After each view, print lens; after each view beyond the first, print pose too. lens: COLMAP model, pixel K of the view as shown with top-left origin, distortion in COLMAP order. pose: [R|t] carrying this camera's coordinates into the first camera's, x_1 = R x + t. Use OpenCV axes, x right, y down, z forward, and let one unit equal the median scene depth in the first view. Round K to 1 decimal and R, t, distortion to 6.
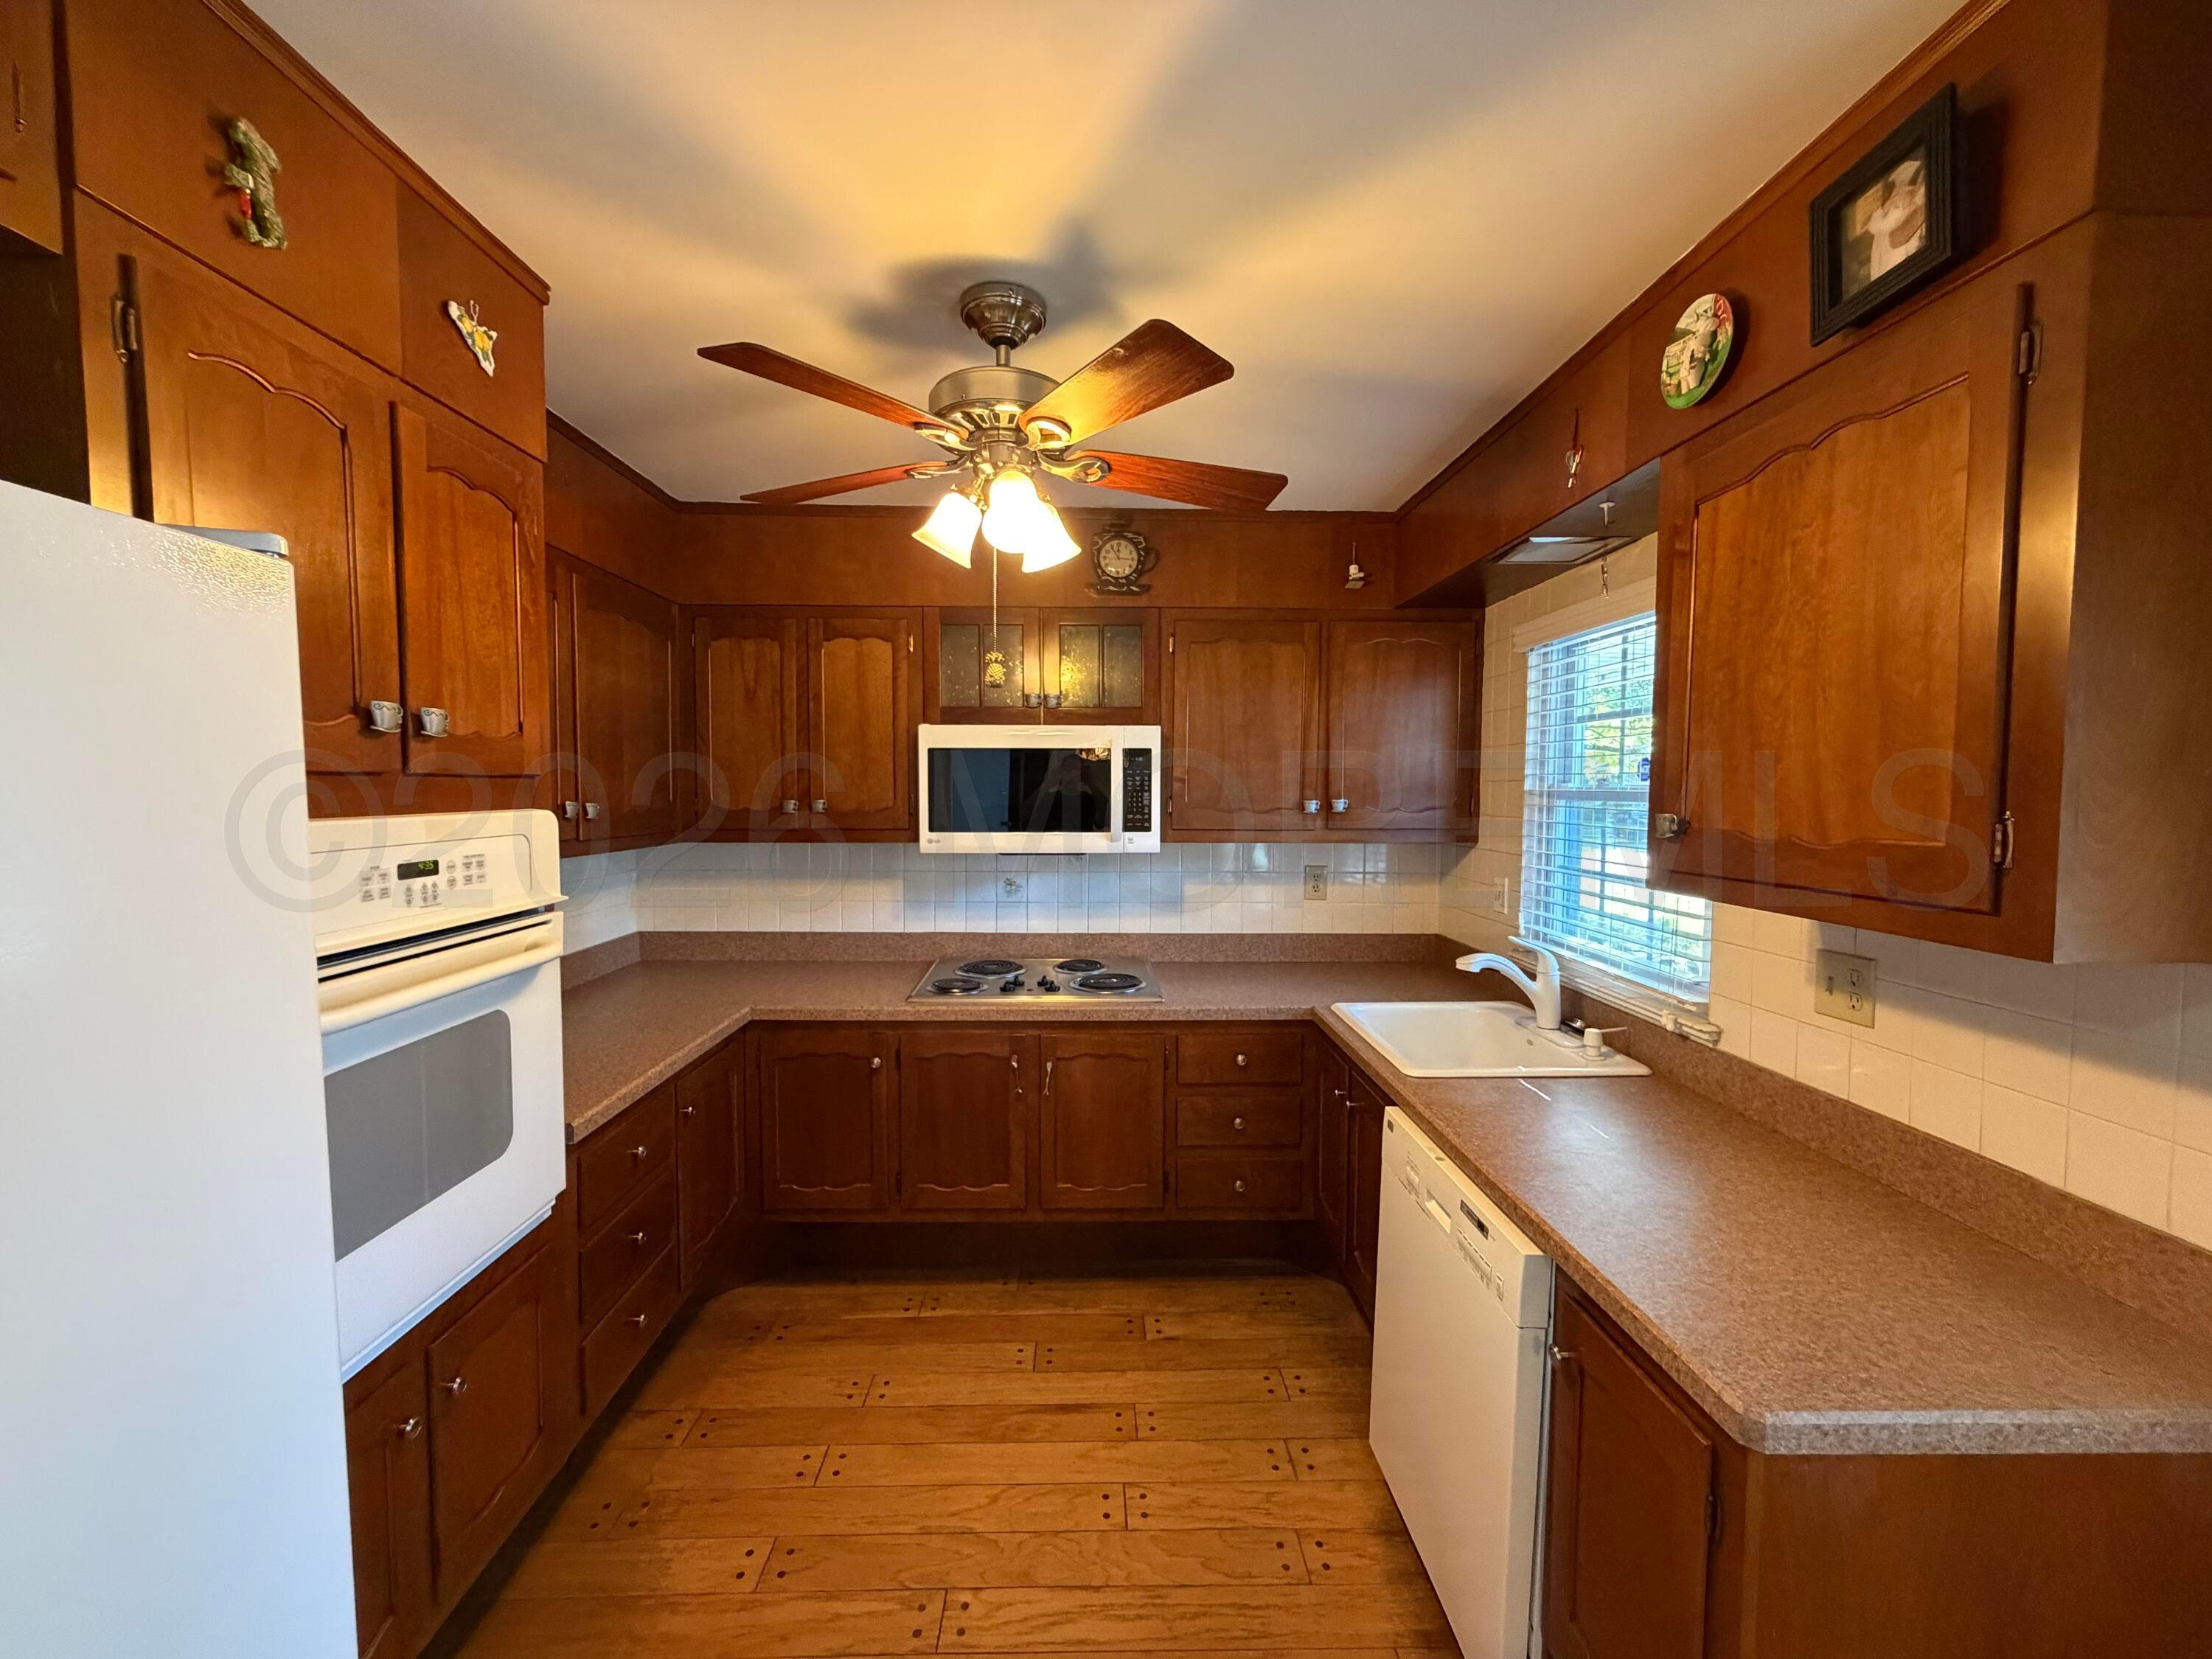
lens RADIAL K [[881.3, 0, 1101.5], [0, 881.3, 833.3], [0, 0, 1]] dist [0.001738, 0.000021]
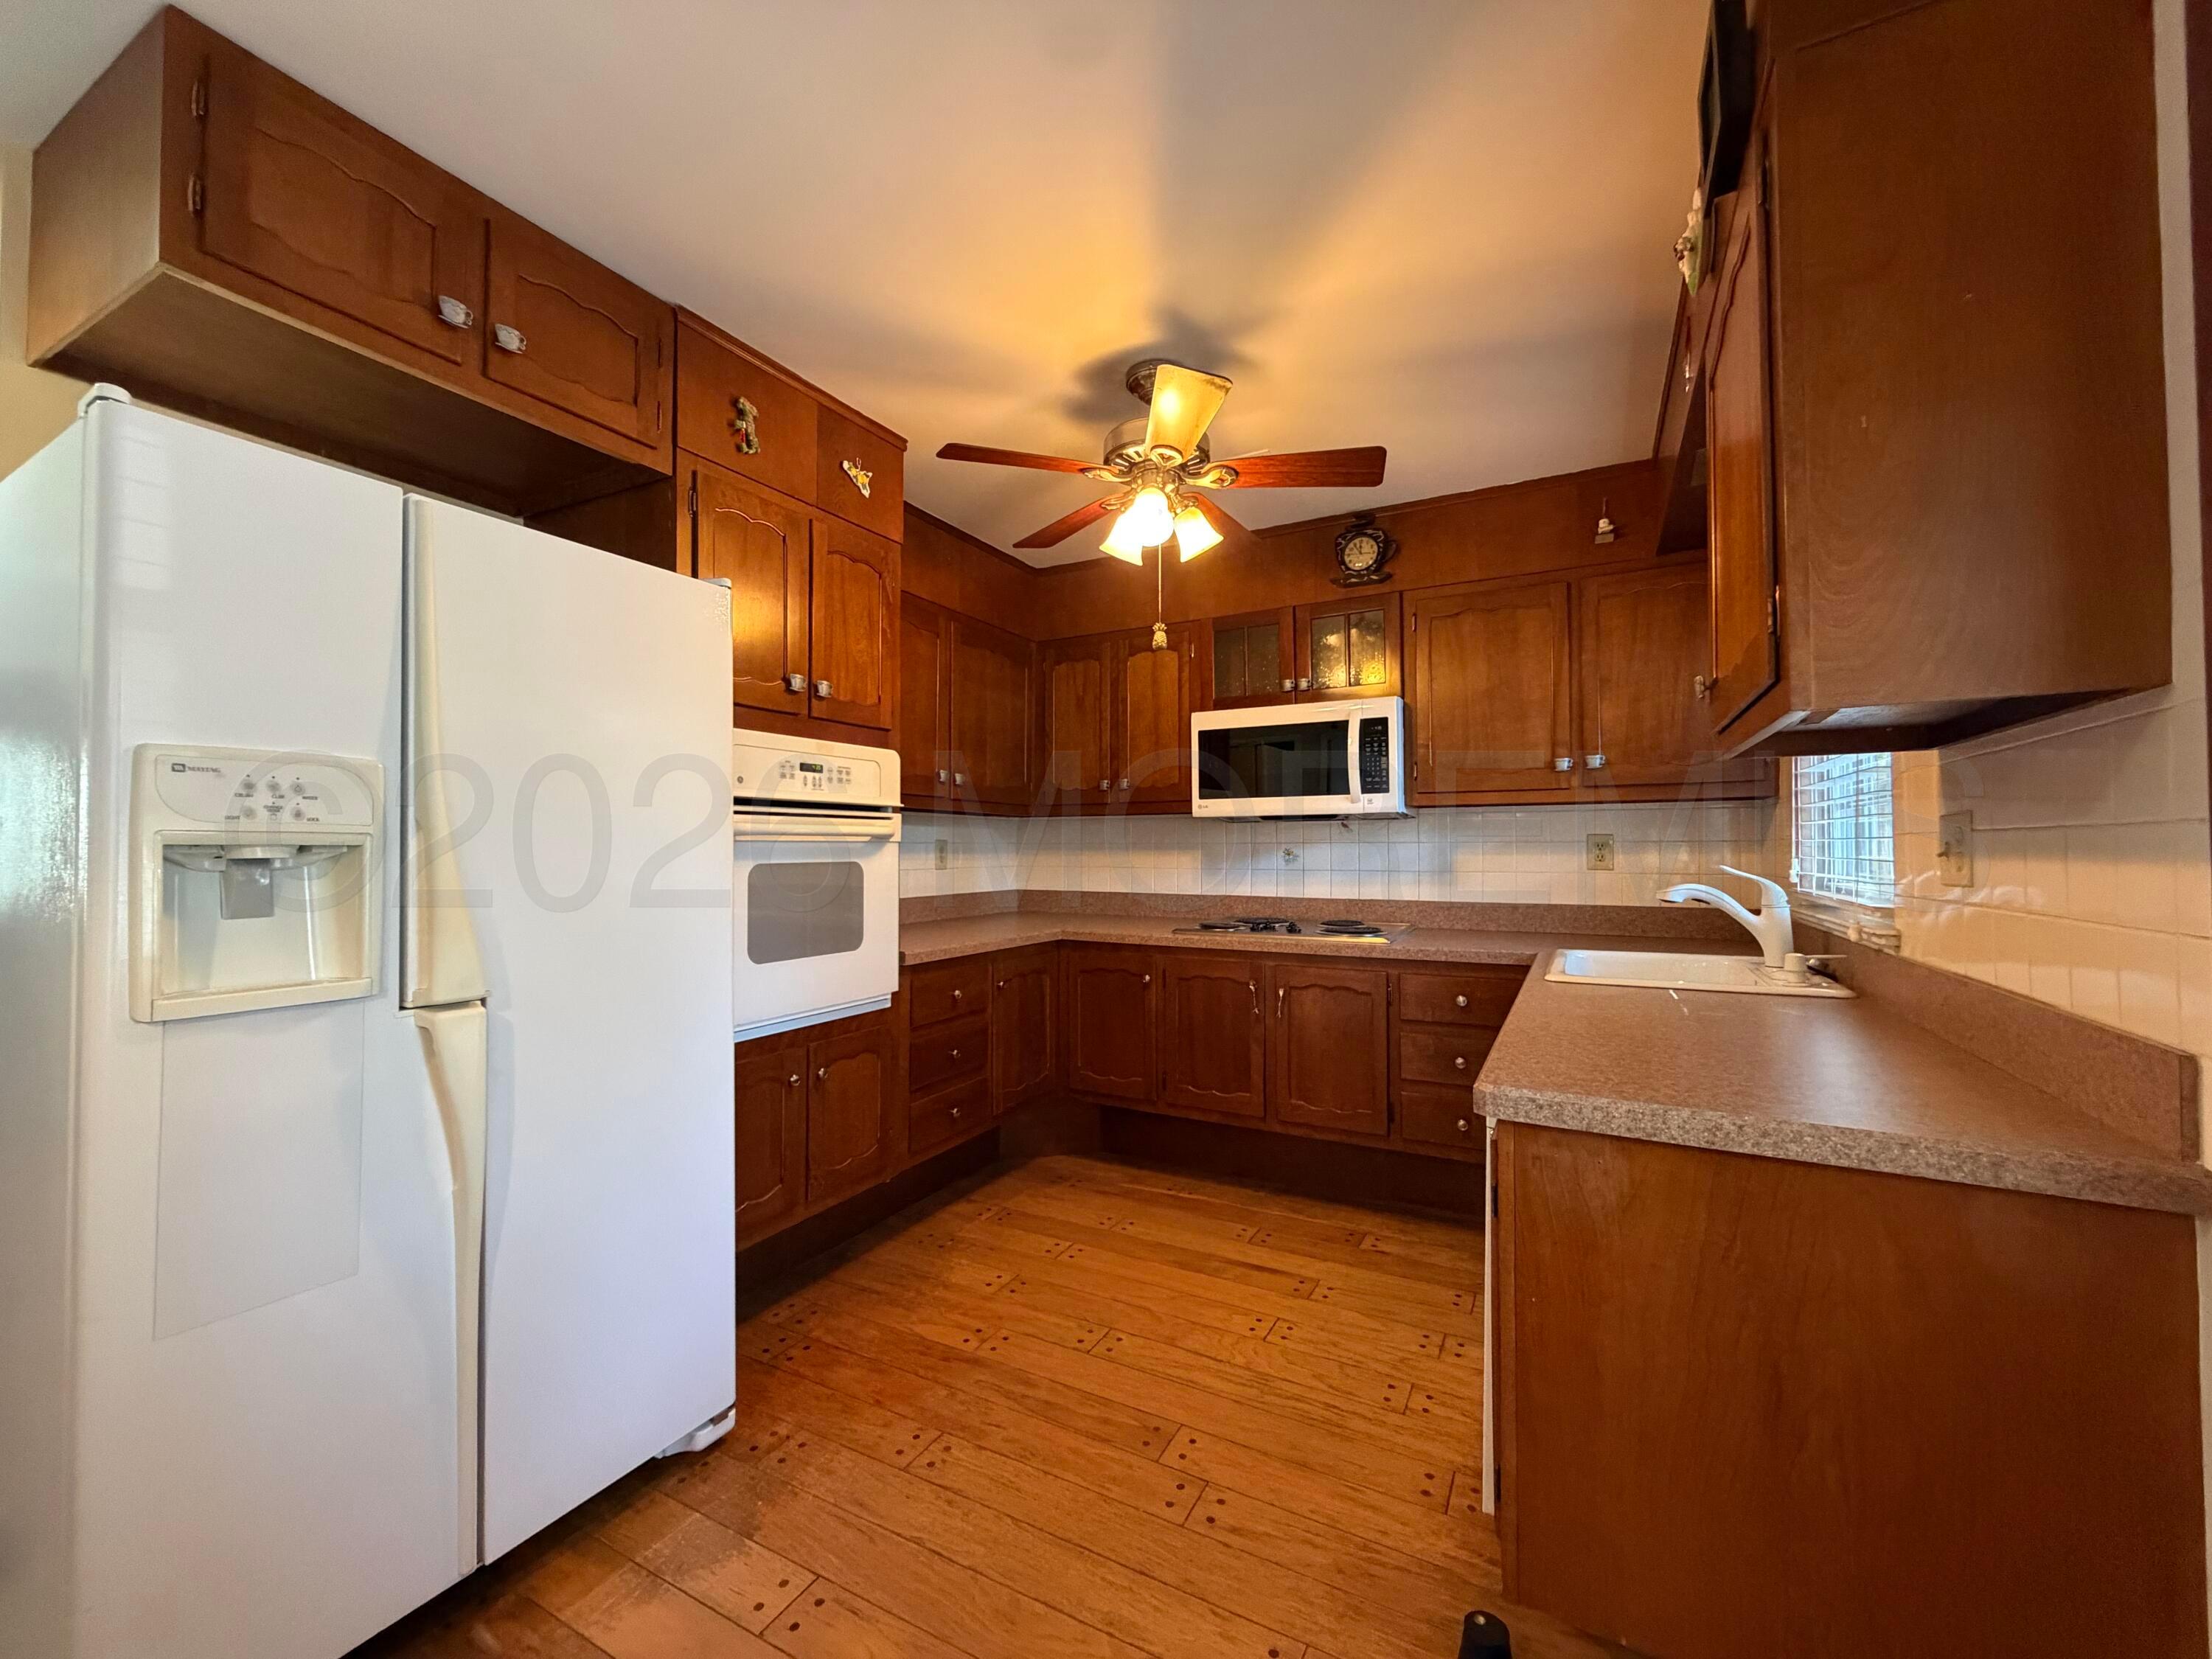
lens RADIAL K [[877.2, 0, 1100.2], [0, 877.2, 830.3], [0, 0, 1]] dist [-0.001217, -0.000589]
pose [[0.866370, -0.016767, -0.499121, 0.379737], [-0.020646, 0.997379, -0.069342, 0.168132], [0.498976, 0.070381, 0.863753, -0.149462]]
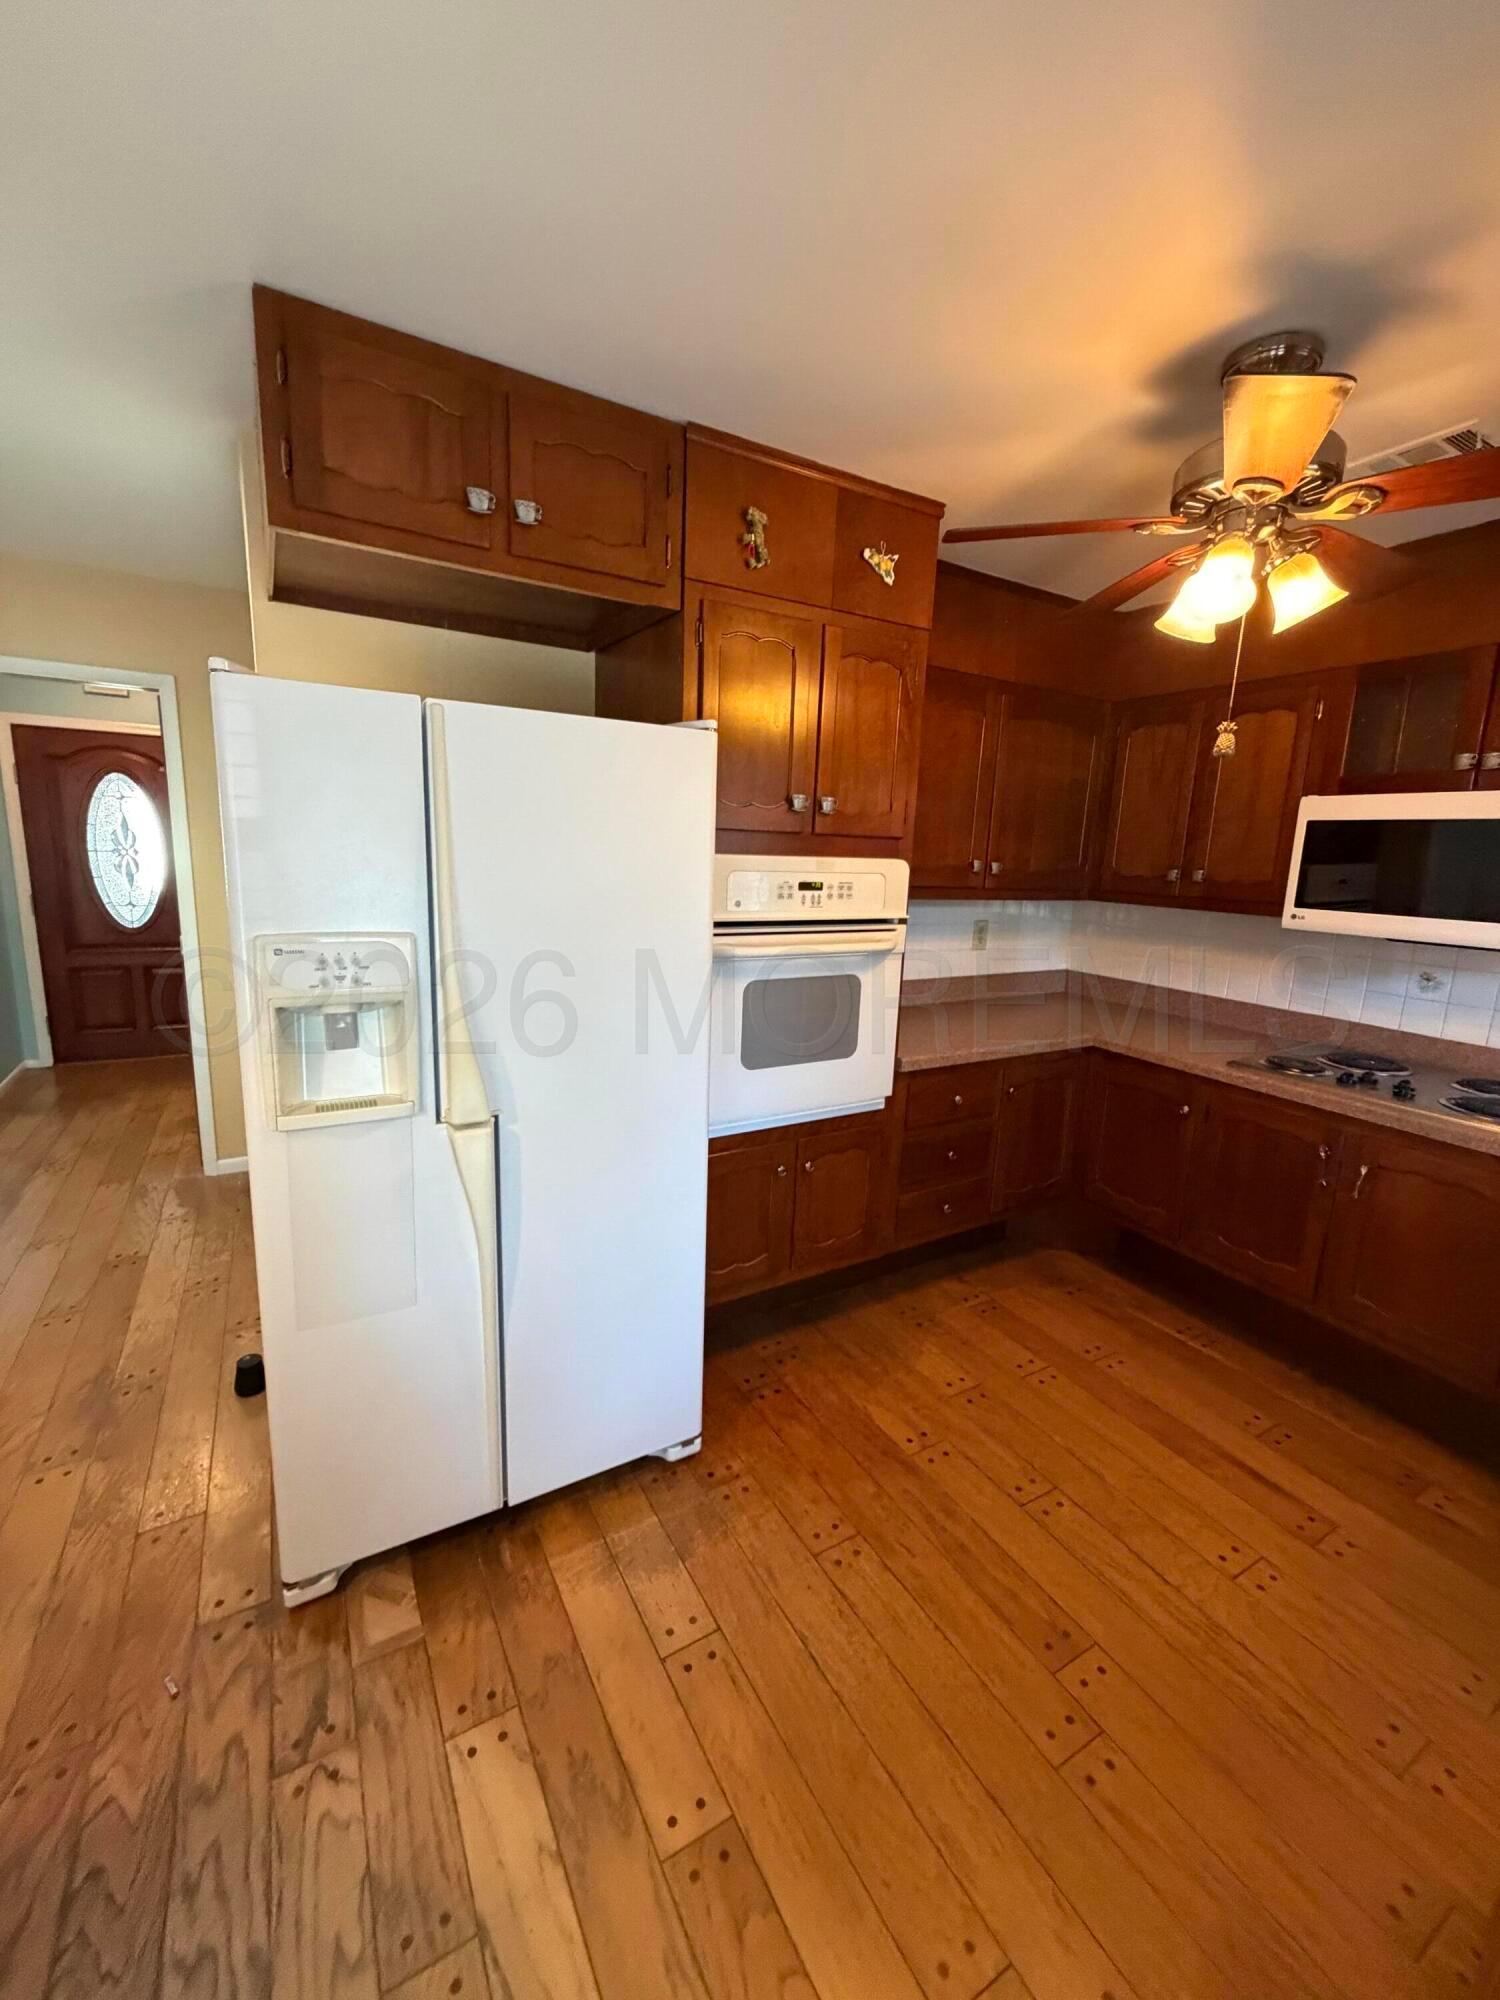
lens RADIAL K [[793.2, 0, 747.8], [0, 793.2, 994.6], [0, 0, 1]] dist [-0.001217, -0.000589]
pose [[0.481295, 0.175203, -0.858871, 0.378351], [-0.082703, 0.984527, 0.154491, 0.011068], [0.872648, -0.003324, 0.488338, 0.041589]]
